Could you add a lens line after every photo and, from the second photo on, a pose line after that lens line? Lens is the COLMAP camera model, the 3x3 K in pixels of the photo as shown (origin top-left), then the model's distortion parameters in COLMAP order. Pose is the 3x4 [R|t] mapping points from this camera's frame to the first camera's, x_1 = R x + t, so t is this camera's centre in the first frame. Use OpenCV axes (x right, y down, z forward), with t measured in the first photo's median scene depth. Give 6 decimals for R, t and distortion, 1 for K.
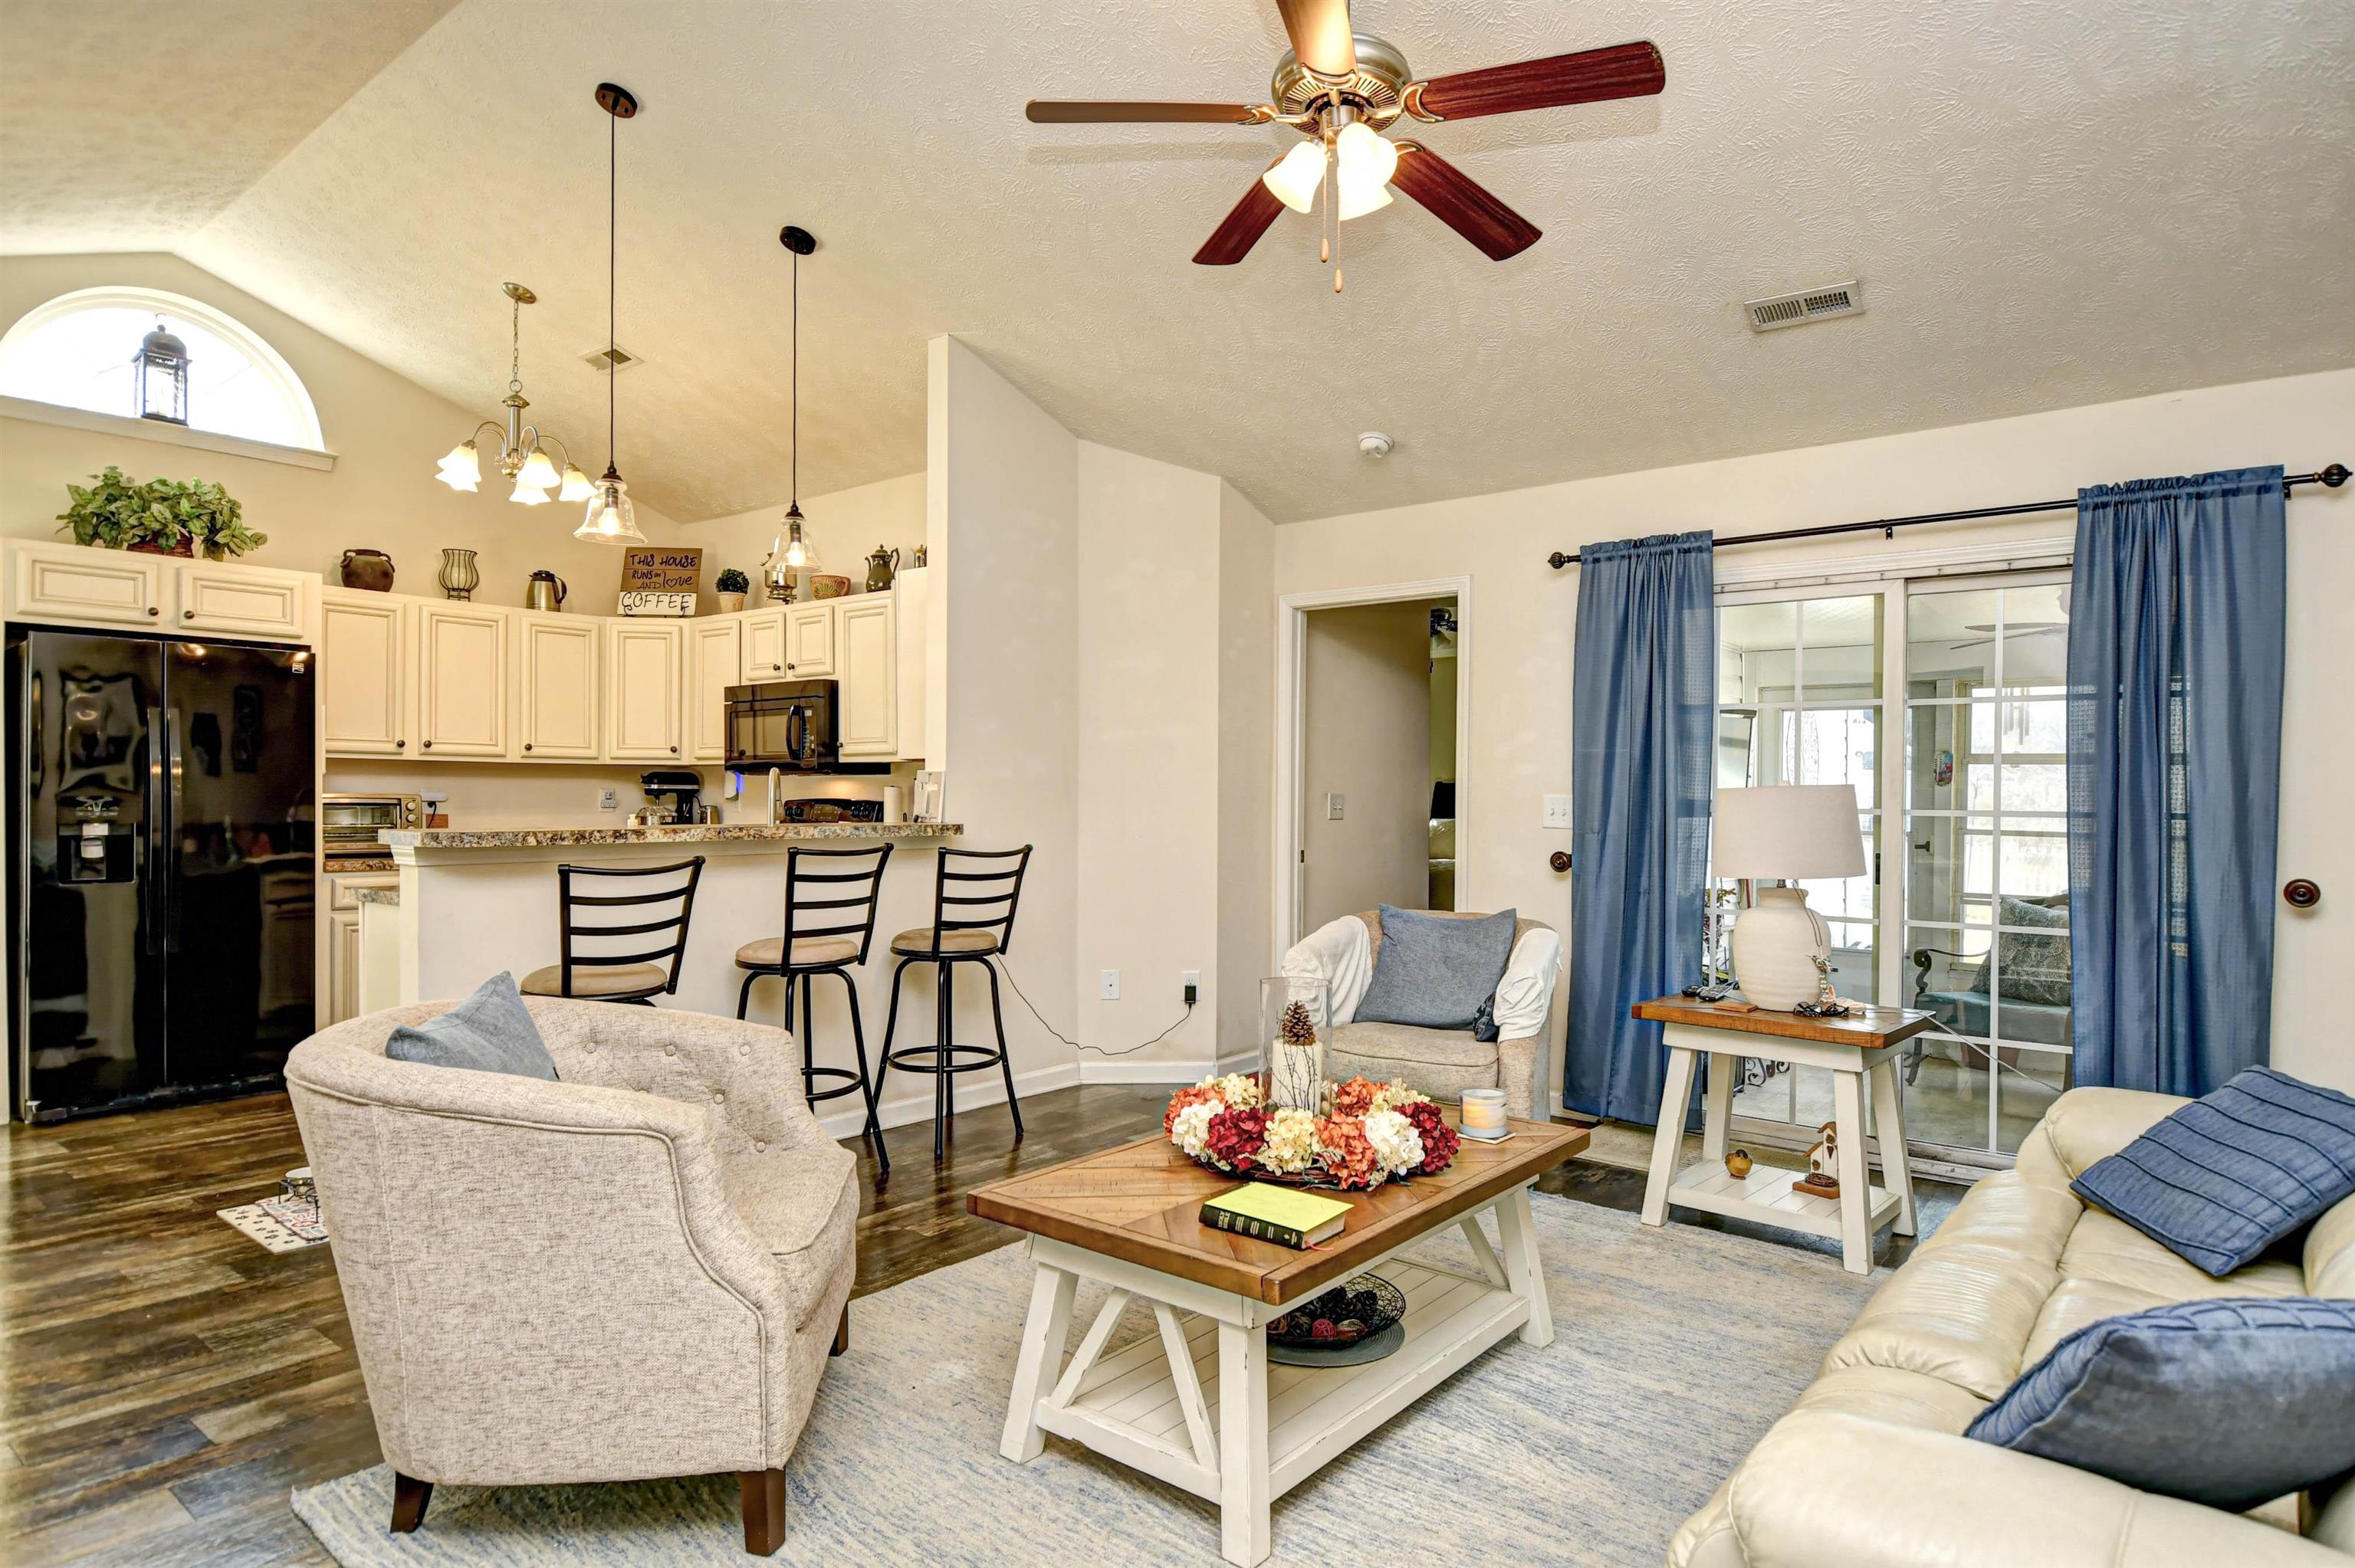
lens RADIAL K [[1300.9, 0, 1186.2], [0, 1300.9, 802.6], [0, 0, 1]] dist [-0.019953, -0.007179]
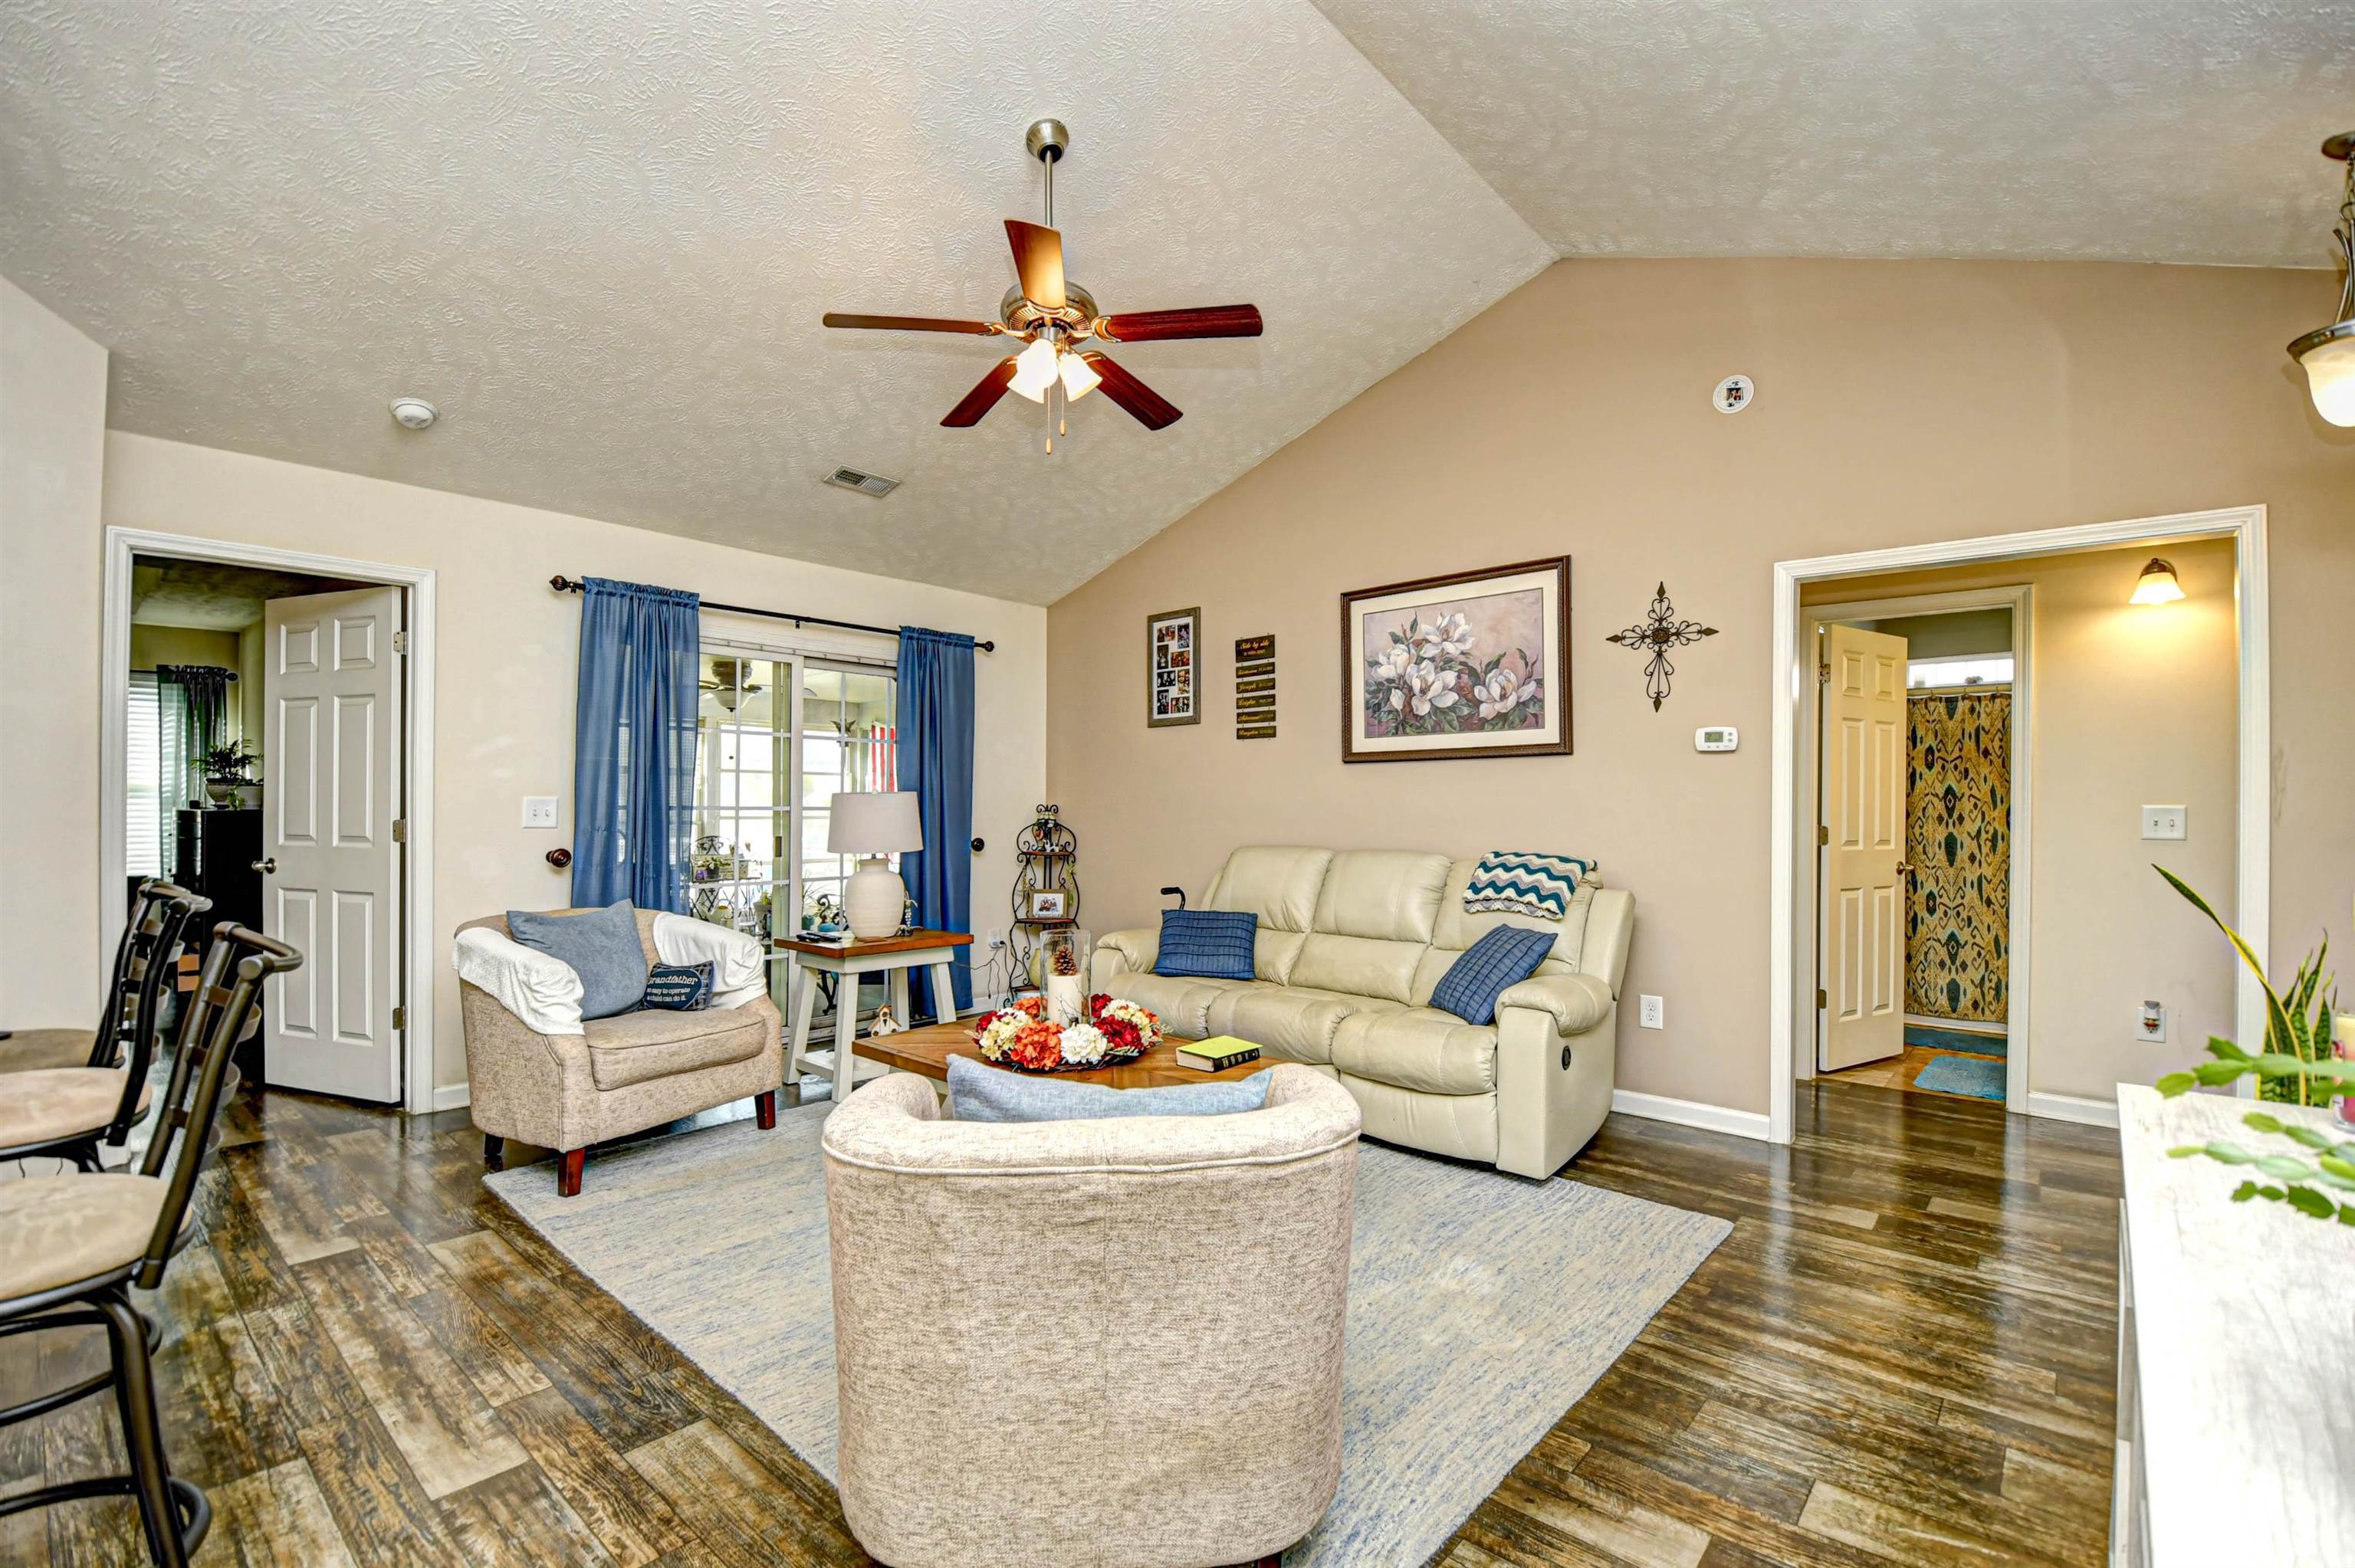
lens RADIAL K [[1031.6, 0, 1169.0], [0, 1031.6, 793.7], [0, 0, 1]] dist [-0.011446, -0.004889]
pose [[0.035229, 0.000275, 0.999379, -0.611717], [0.002010, 0.999998, -0.000346, -0.008038], [-0.999377, 0.002021, 0.035228, 0.492170]]
